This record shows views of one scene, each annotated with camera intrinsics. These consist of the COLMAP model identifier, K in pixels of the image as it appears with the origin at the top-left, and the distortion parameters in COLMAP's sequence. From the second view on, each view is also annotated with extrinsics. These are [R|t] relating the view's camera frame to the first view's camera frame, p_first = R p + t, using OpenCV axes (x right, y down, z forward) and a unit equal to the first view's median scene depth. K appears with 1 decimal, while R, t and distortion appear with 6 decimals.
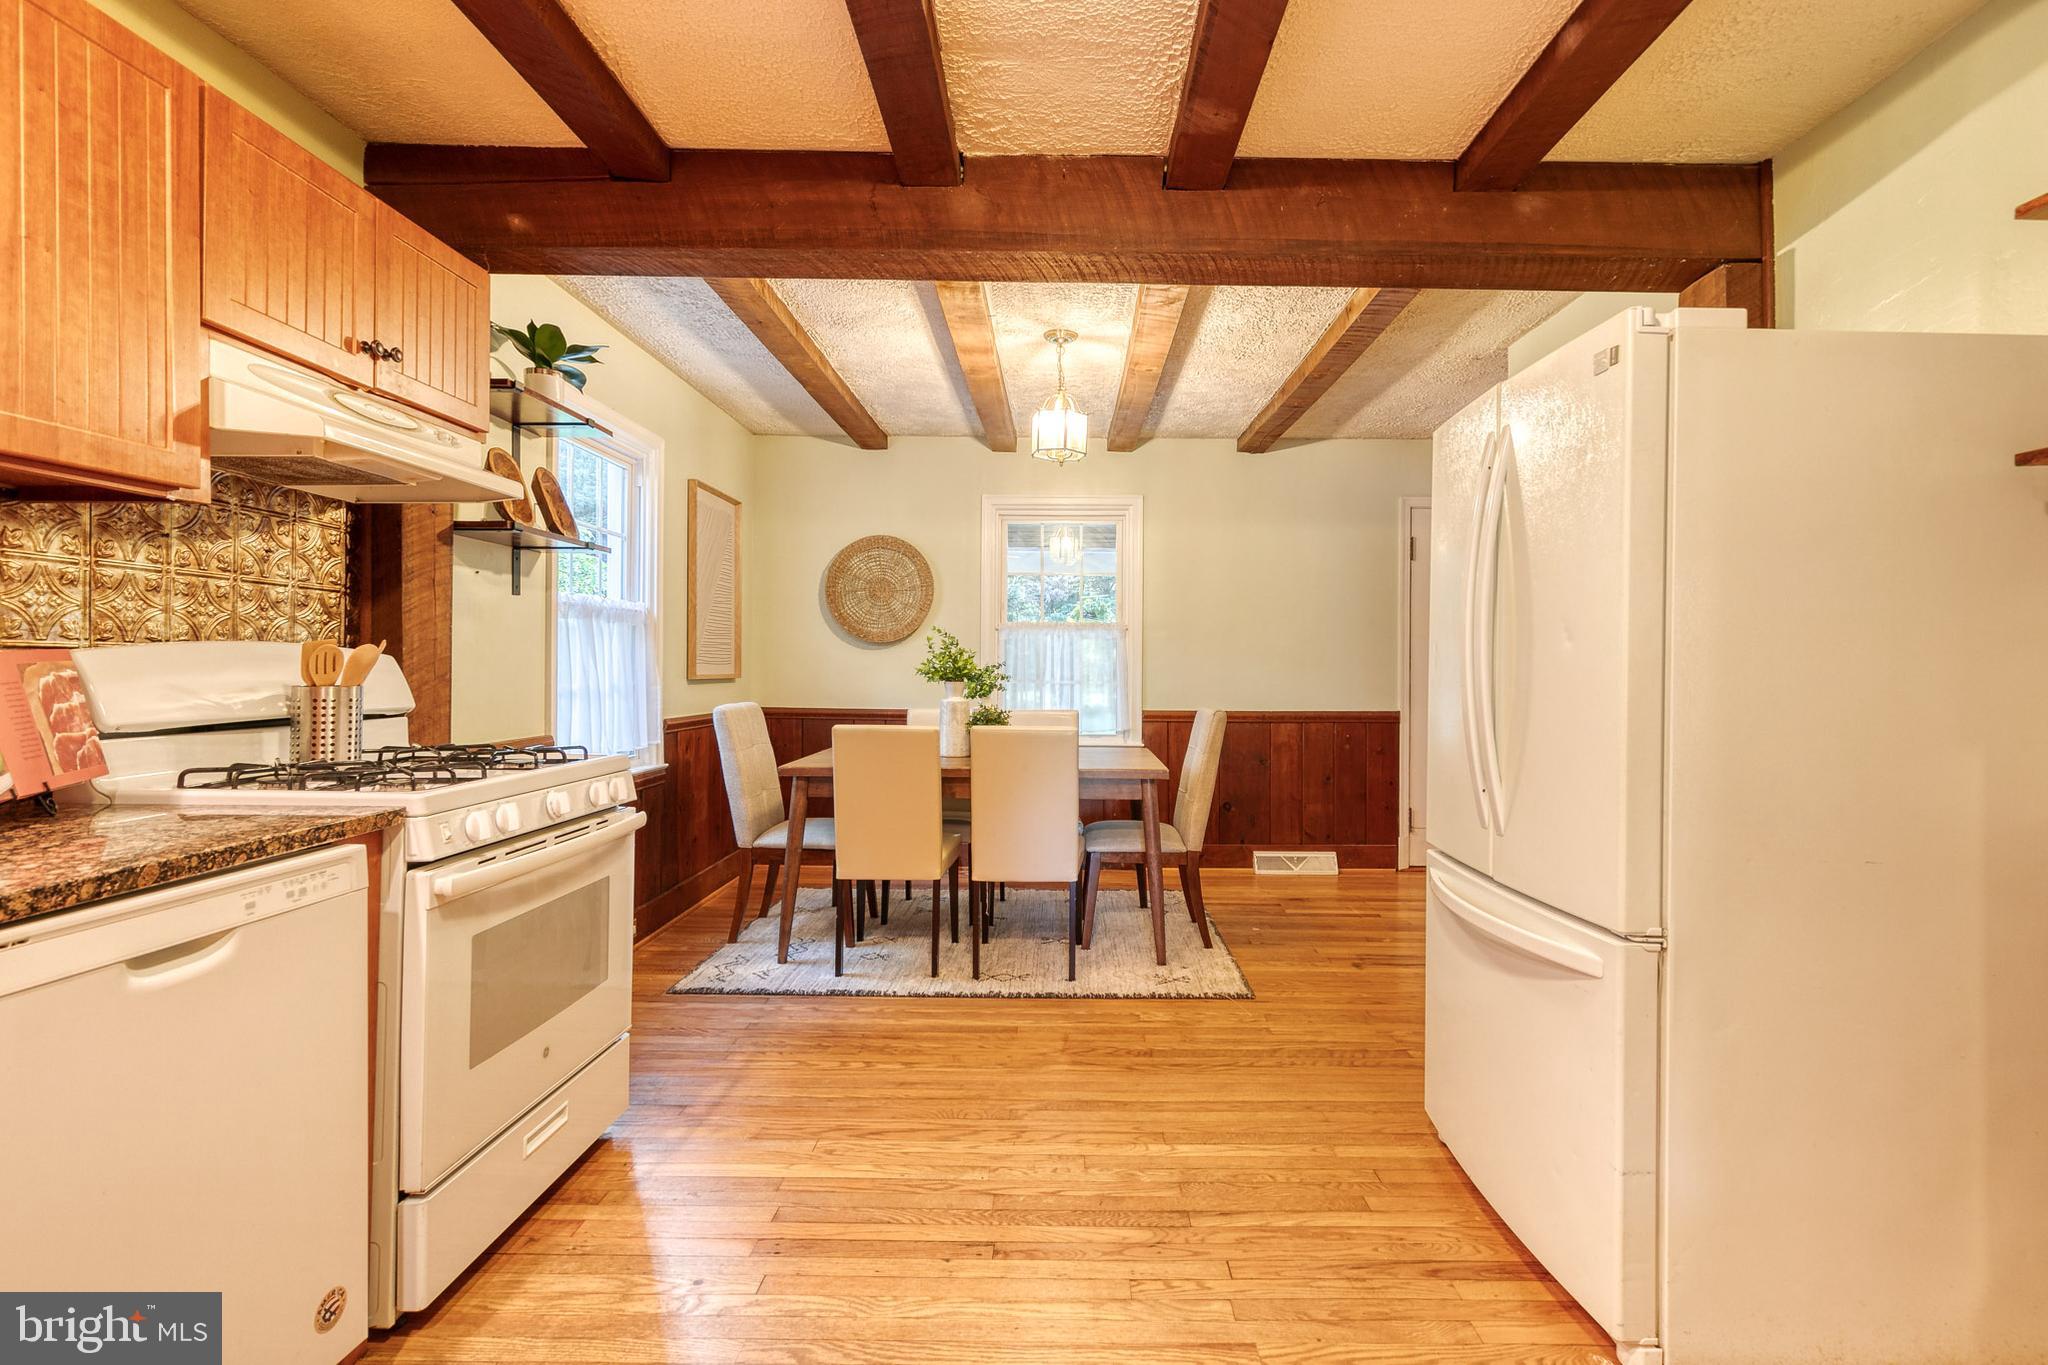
lens RADIAL K [[950.5, 0, 1068.7], [0, 950.5, 663.2], [0, 0, 1]] dist [0.013597, -0.002402]
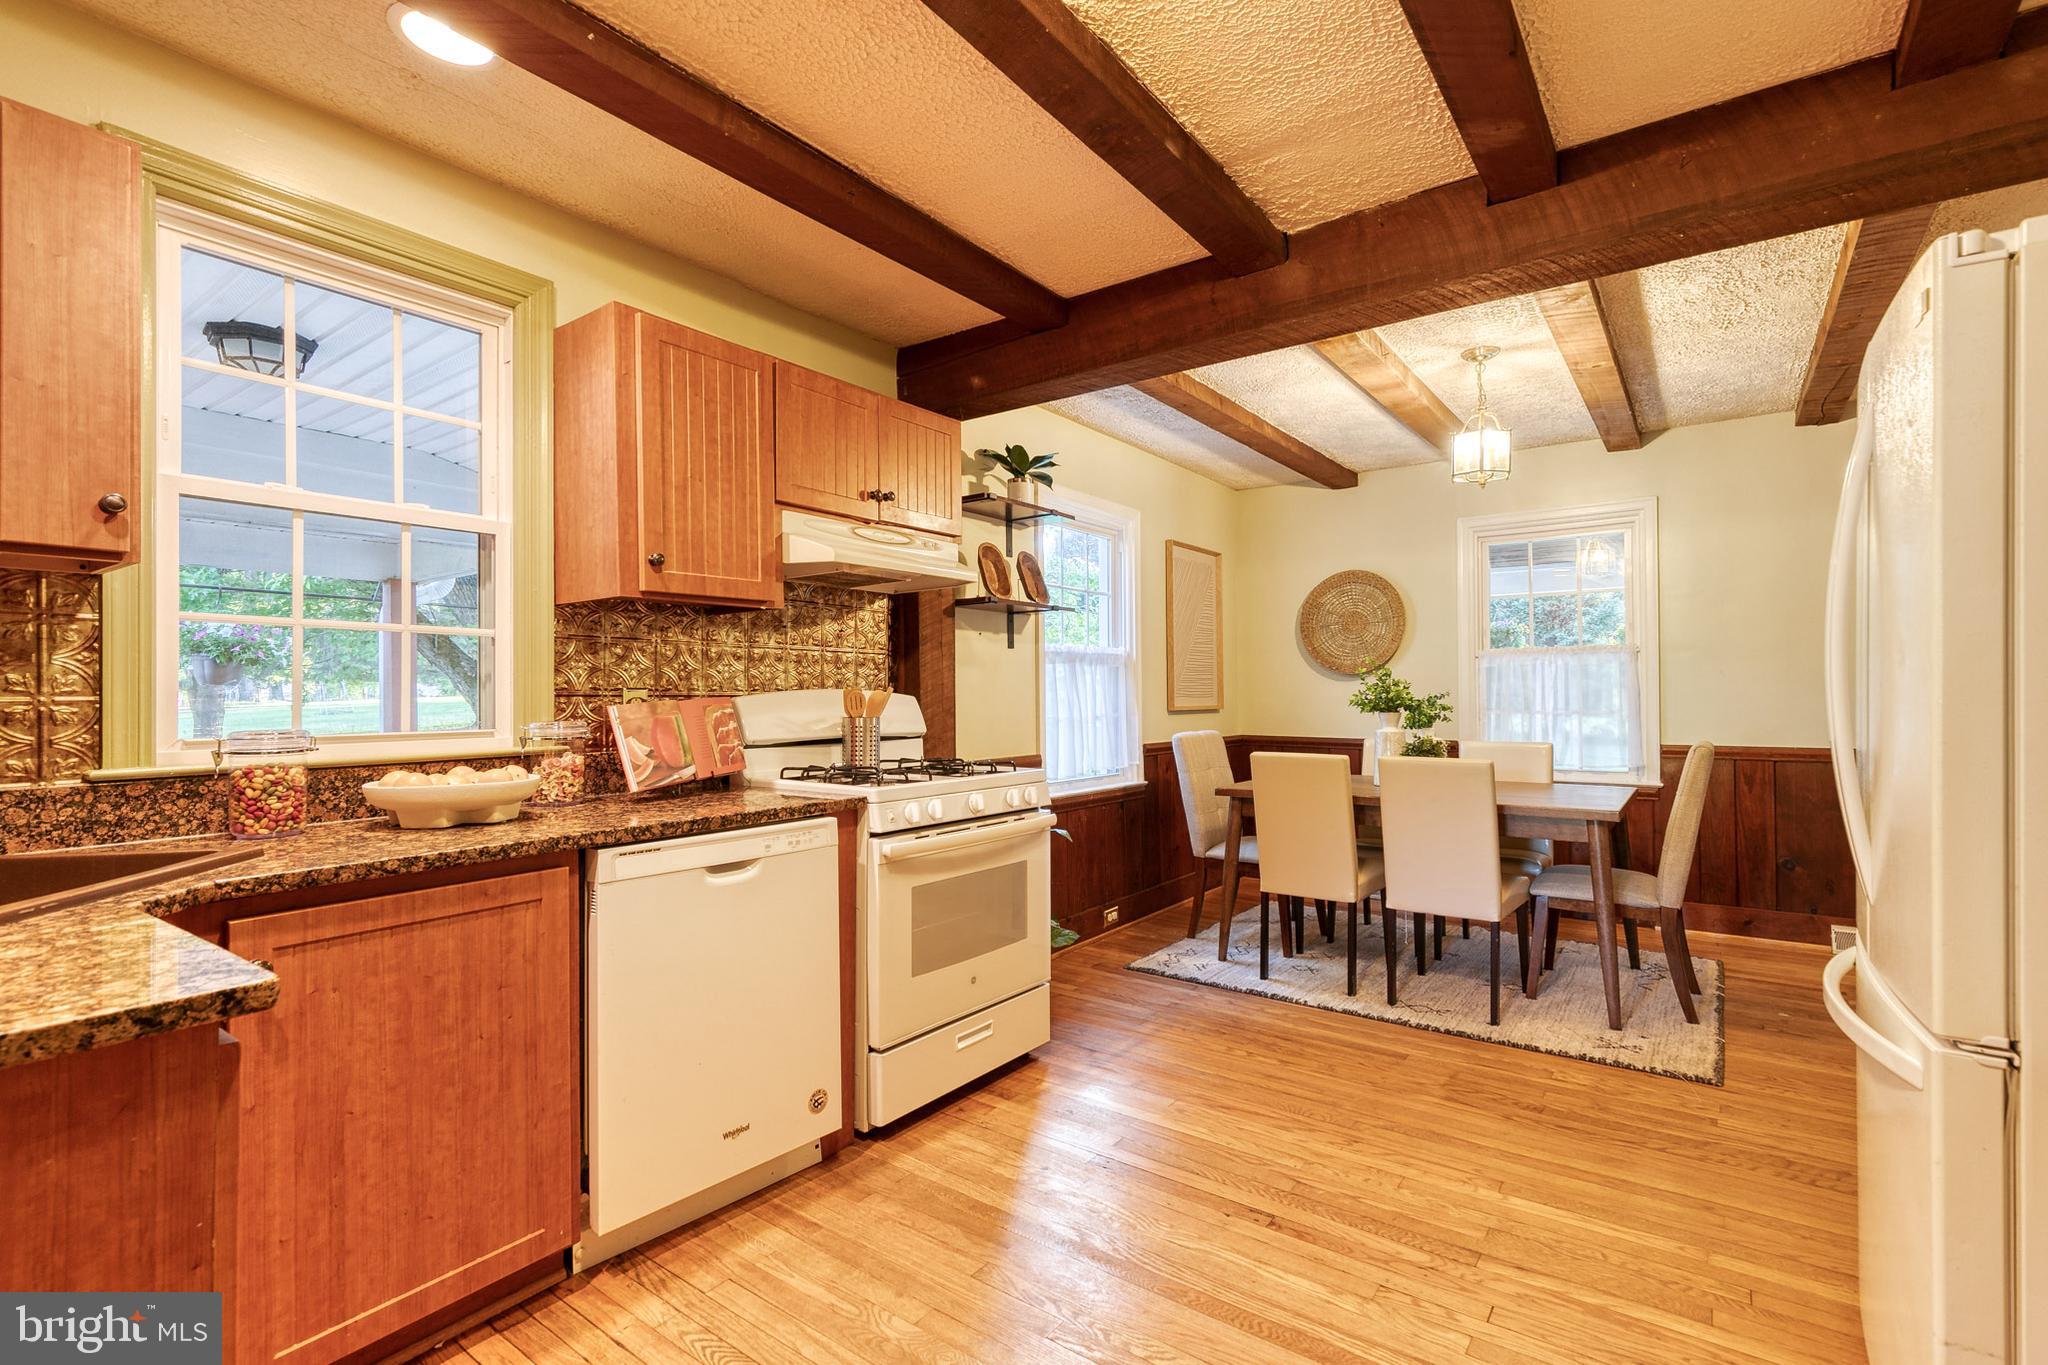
lens RADIAL K [[950.5, 0, 1053.5], [0, 950.5, 686.8], [0, 0, 1]] dist [0.013597, -0.002402]
pose [[0.812429, -0.017765, -0.582789, 0.302060], [0.015509, 0.999840, -0.008858, -0.006179], [0.582854, -0.001842, 0.812575, -0.049224]]
